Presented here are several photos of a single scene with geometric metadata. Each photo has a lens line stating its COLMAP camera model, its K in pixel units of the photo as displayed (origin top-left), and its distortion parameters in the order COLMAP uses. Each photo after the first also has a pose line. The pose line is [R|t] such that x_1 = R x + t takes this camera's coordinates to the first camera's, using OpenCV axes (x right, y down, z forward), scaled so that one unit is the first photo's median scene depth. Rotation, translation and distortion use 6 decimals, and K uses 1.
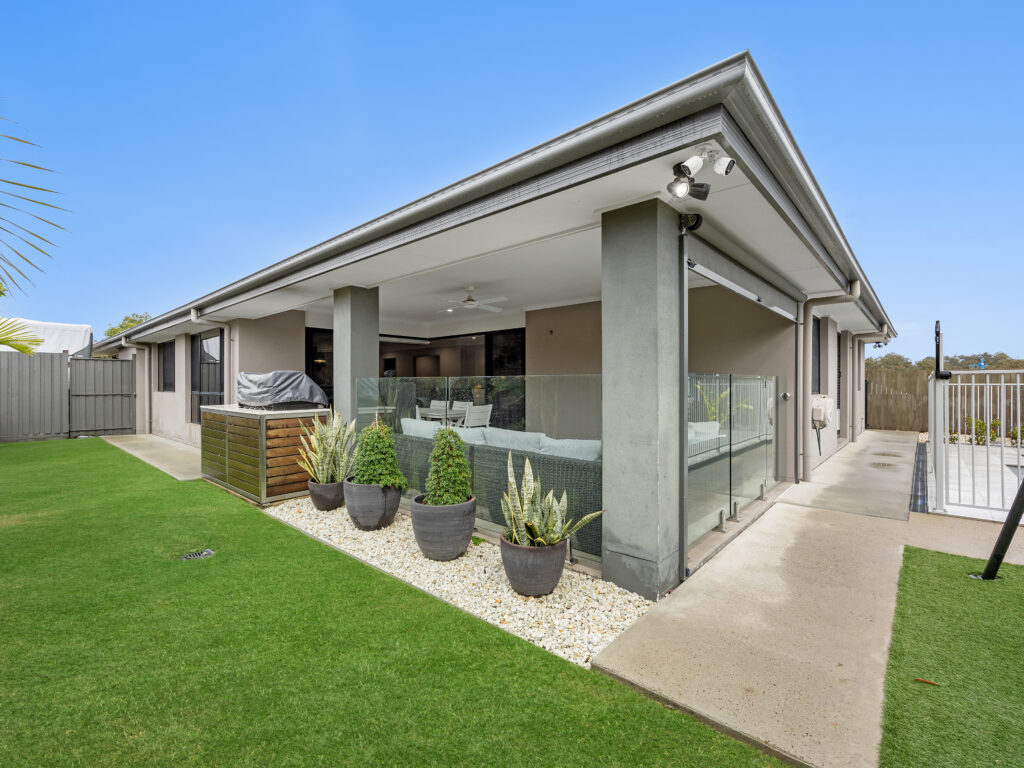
lens RADIAL K [[454.1, 0, 496.0], [0, 454.1, 380.7], [0, 0, 1]] dist [-0.015151, -0.000073]
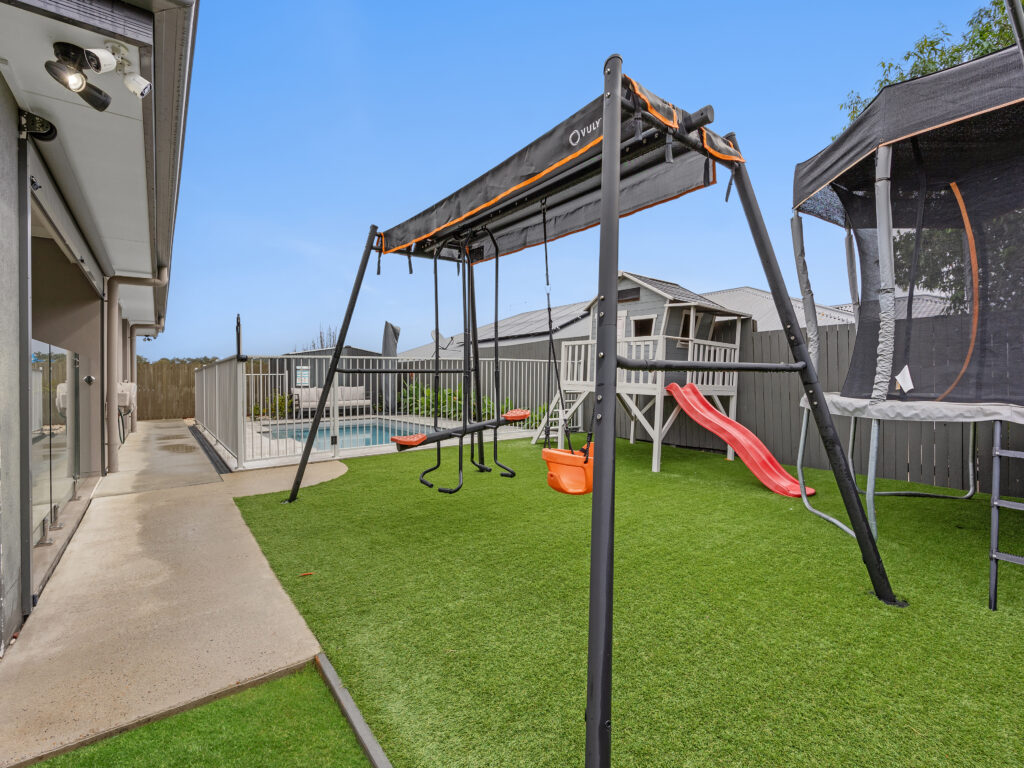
lens RADIAL K [[454.1, 0, 496.0], [0, 454.1, 380.7], [0, 0, 1]] dist [-0.015151, -0.000073]
pose [[0.170030, -0.006643, 0.985416, -0.139492], [0.003109, 0.999976, 0.006205, 0.053704], [-0.985434, 0.002008, 0.170047, 0.113550]]
